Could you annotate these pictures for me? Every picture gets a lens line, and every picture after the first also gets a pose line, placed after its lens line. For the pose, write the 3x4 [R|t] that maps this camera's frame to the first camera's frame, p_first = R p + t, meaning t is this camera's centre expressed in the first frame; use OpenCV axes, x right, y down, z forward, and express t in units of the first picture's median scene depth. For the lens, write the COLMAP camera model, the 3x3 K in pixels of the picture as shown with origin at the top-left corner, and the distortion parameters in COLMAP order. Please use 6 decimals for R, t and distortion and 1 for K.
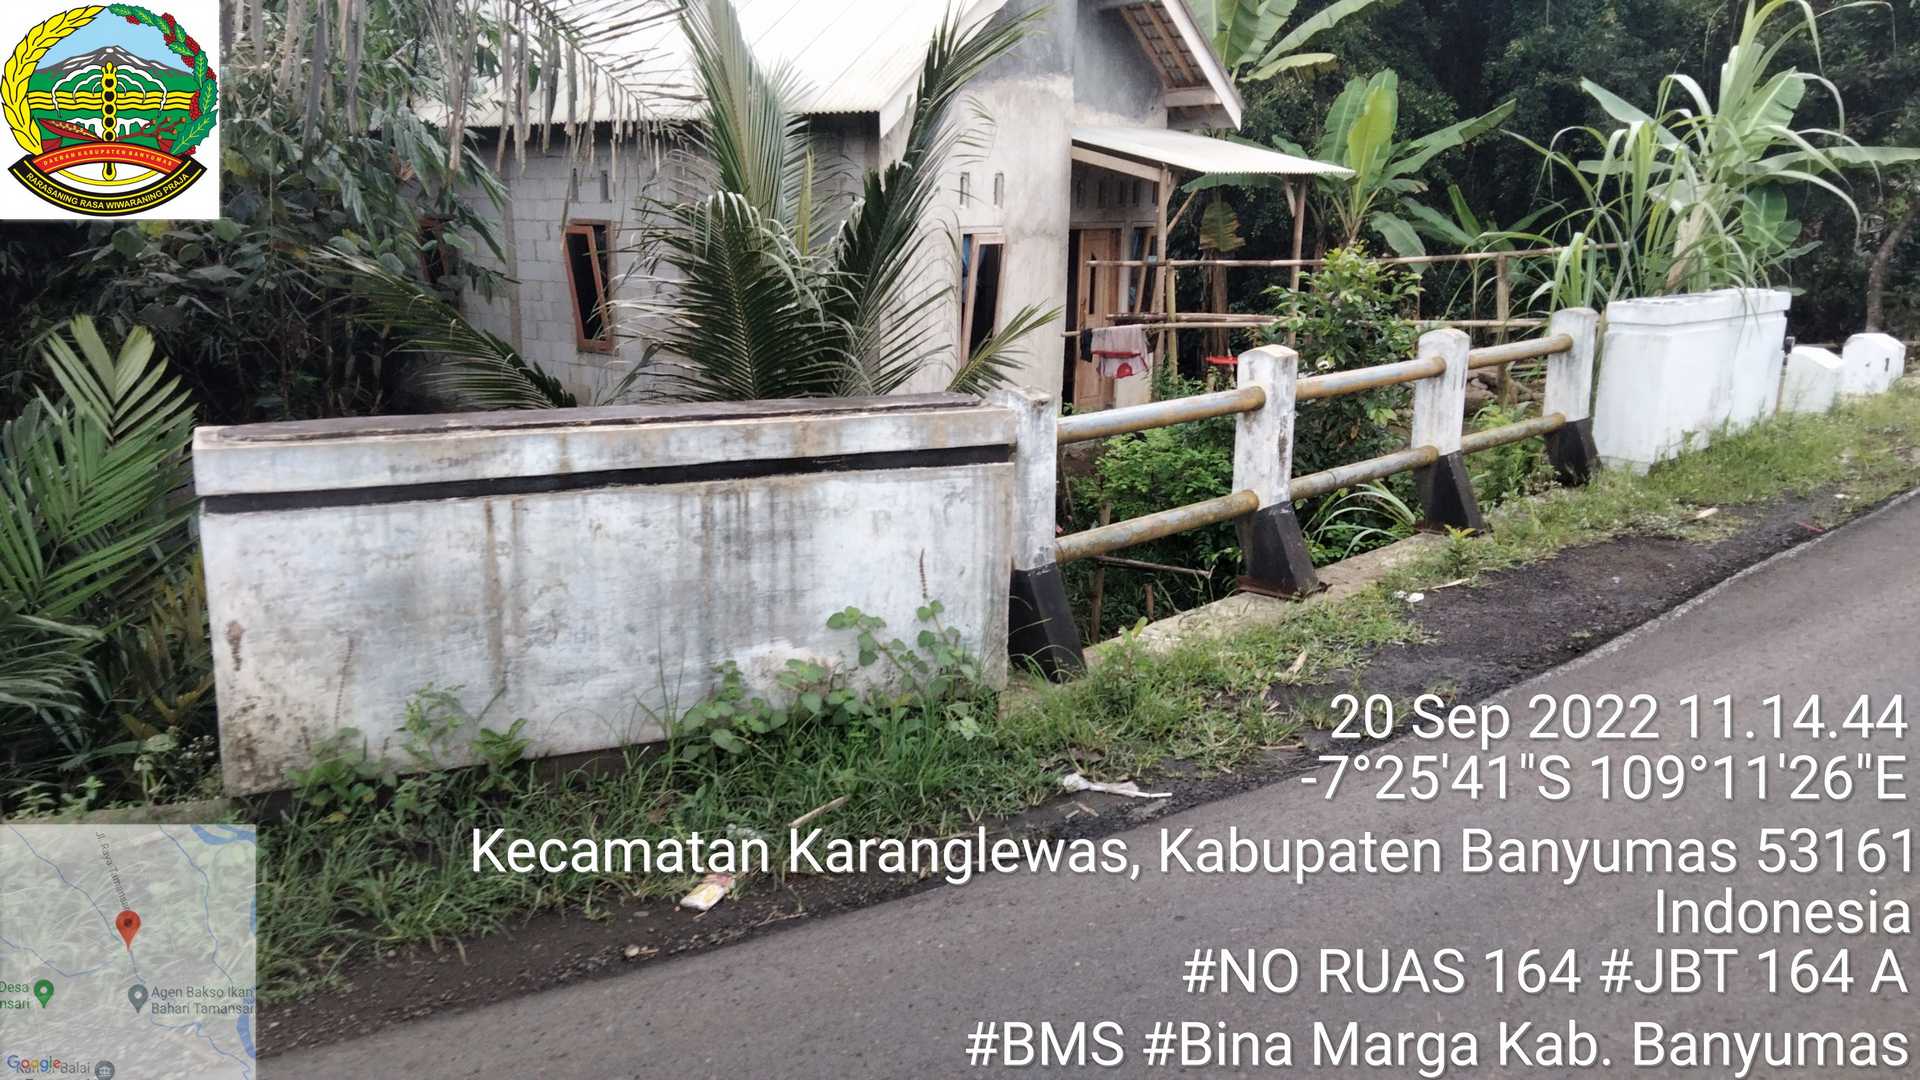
lens RADIAL K [[1436.6, 0, 940.2], [0, 1436.6, 564.5], [0, 0, 1]] dist [0.026545, -0.008998]
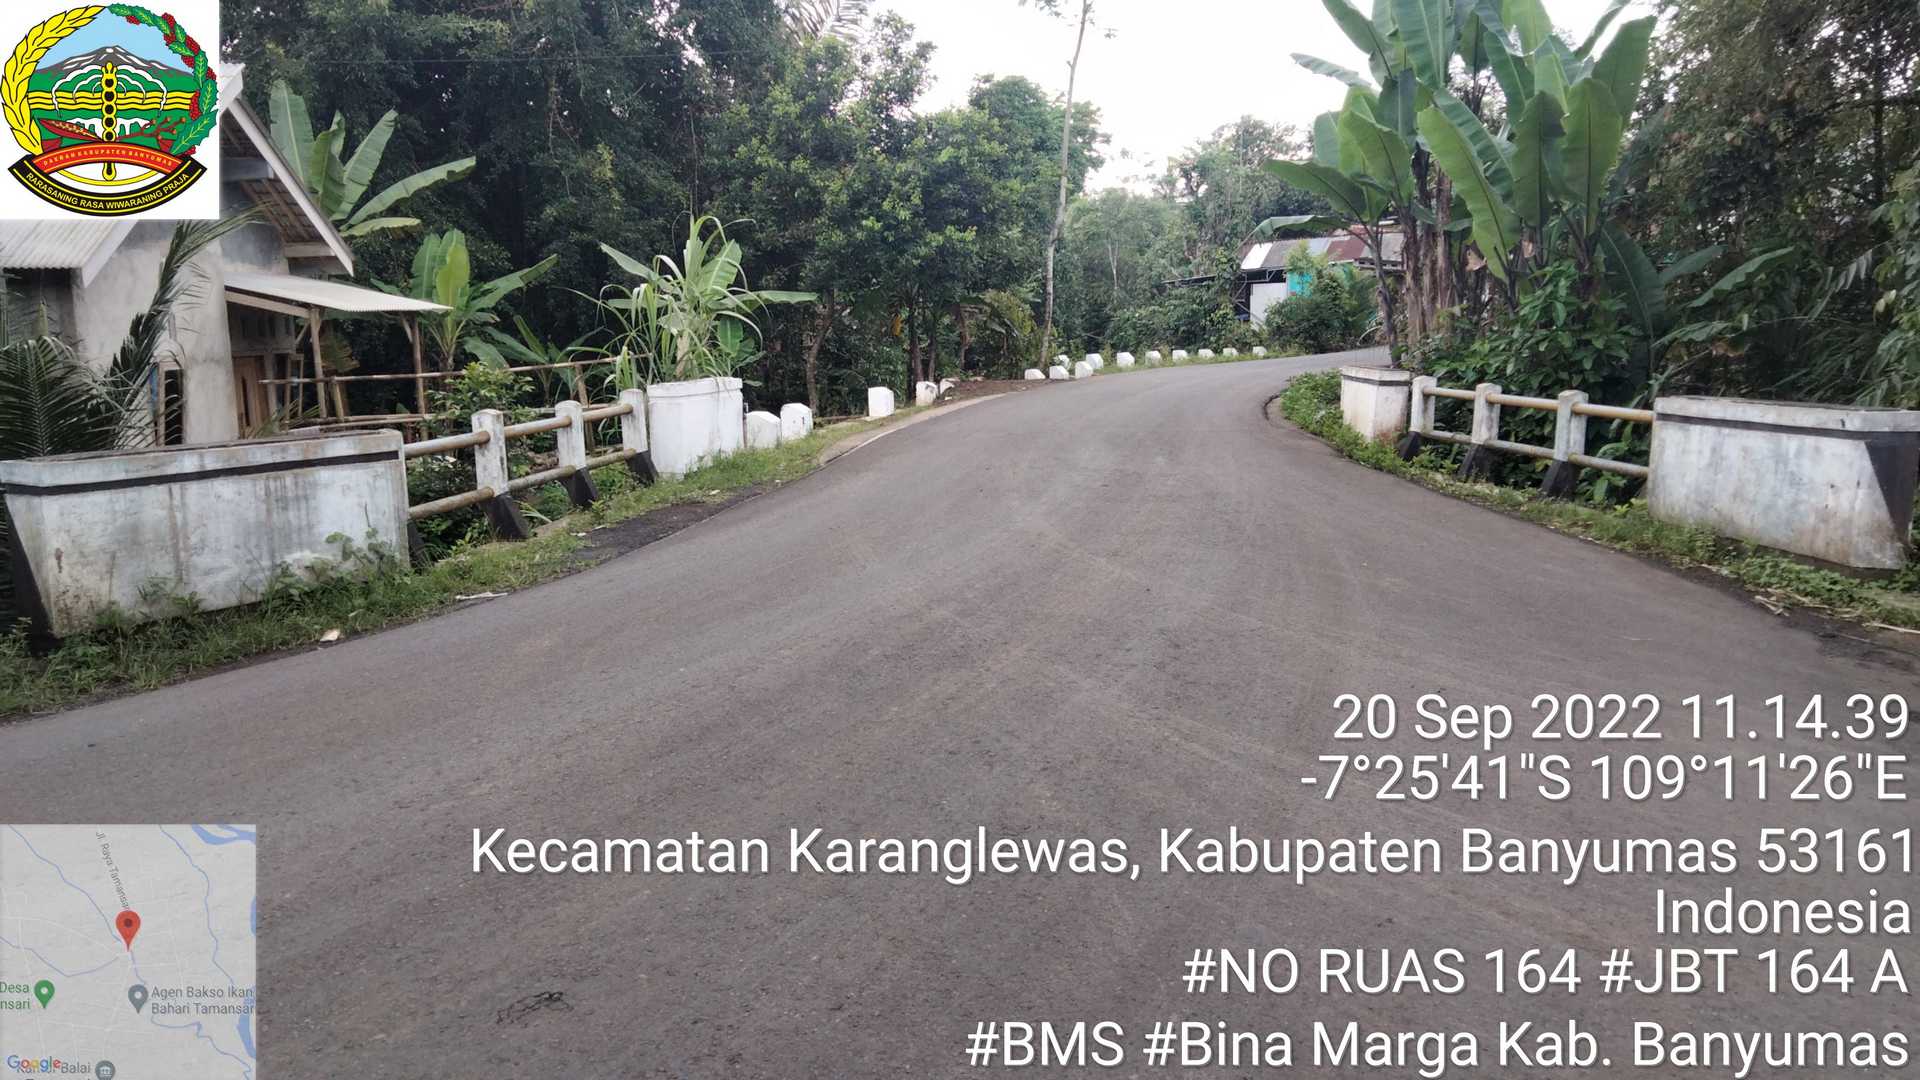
lens RADIAL K [[1447.2, 0, 950.7], [0, 1447.2, 563.1], [0, 0, 1]] dist [0.028494, -0.014590]
pose [[0.802784, -0.117512, 0.584576, -0.388367], [0.166210, 0.985630, -0.030119, 0.189886], [-0.572636, 0.121341, 0.810780, -0.802178]]
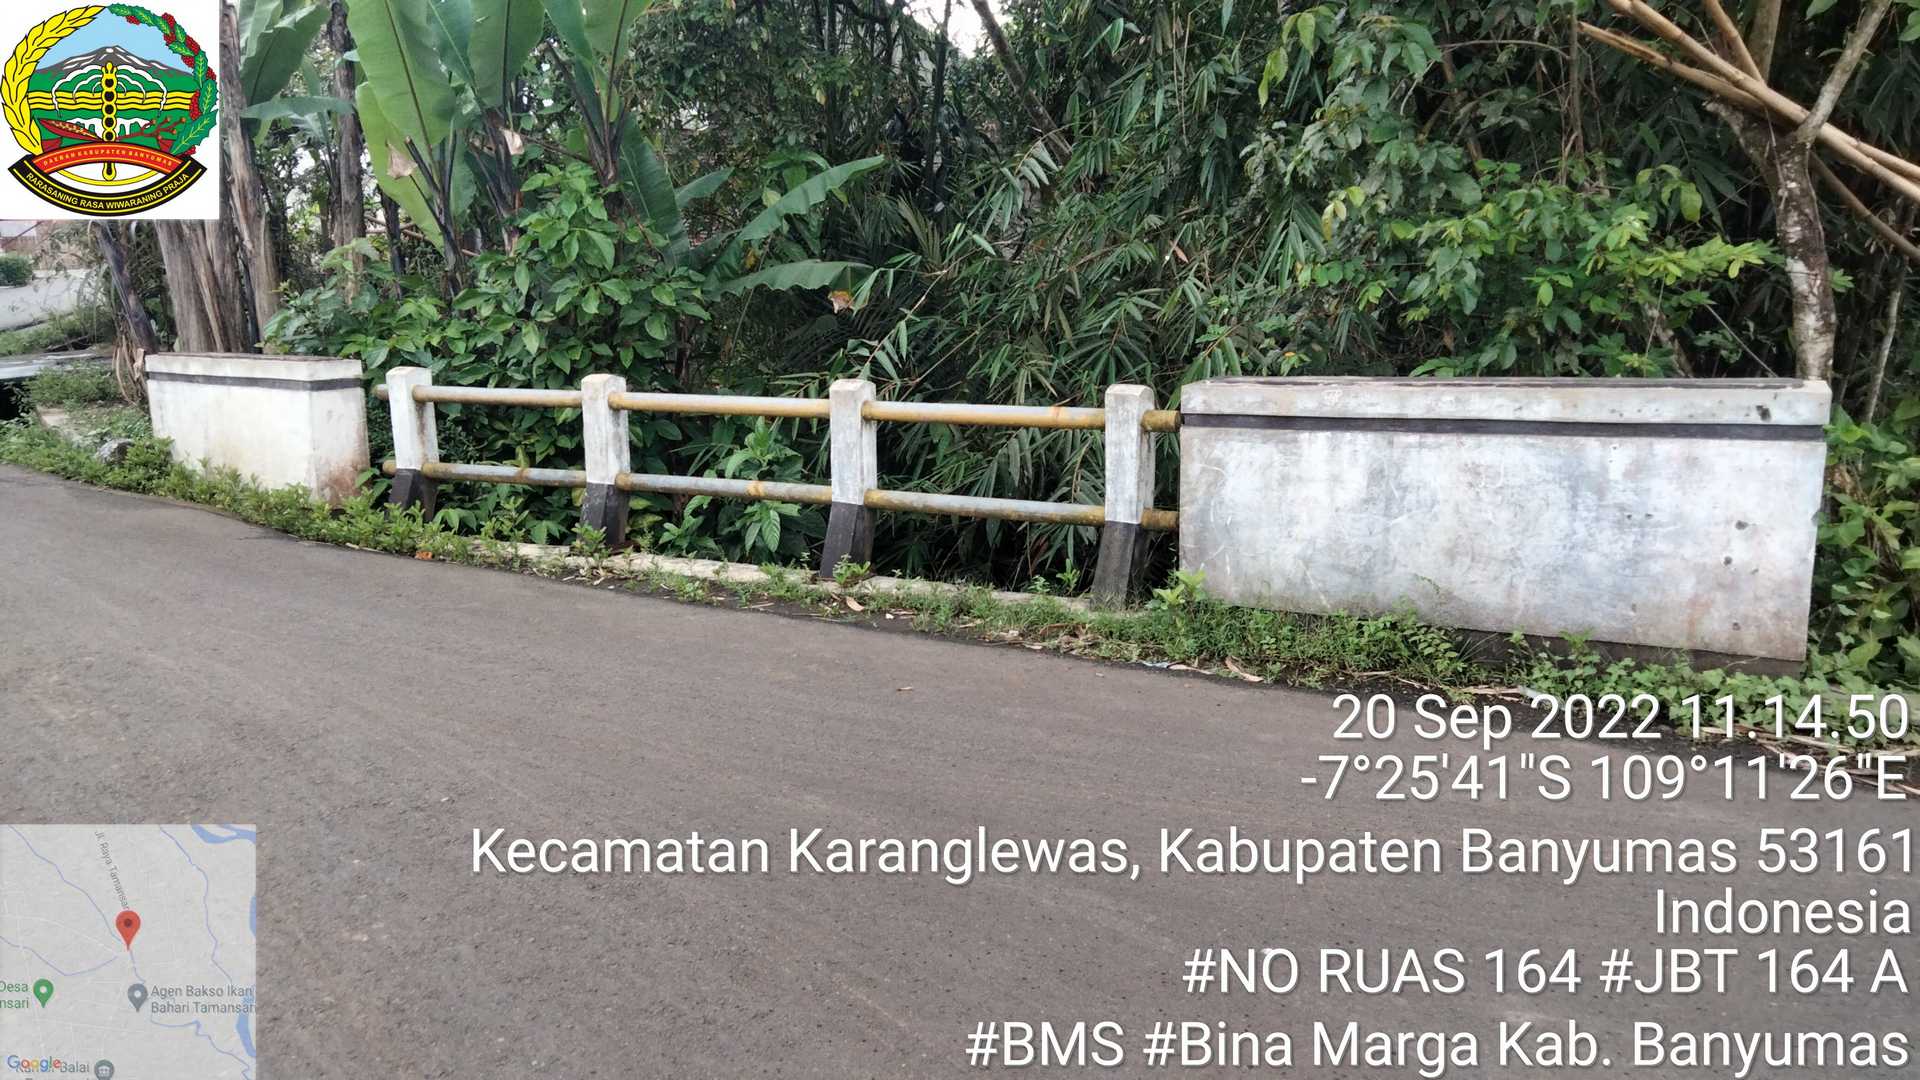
lens RADIAL K [[1447.2, 0, 950.7], [0, 1447.2, 563.1], [0, 0, 1]] dist [0.028494, -0.014590]
pose [[-0.029309, -0.223058, 0.974364, 0.357651], [0.277634, 0.934611, 0.222309, -0.053626], [-0.960240, 0.277033, 0.034536, 0.213513]]
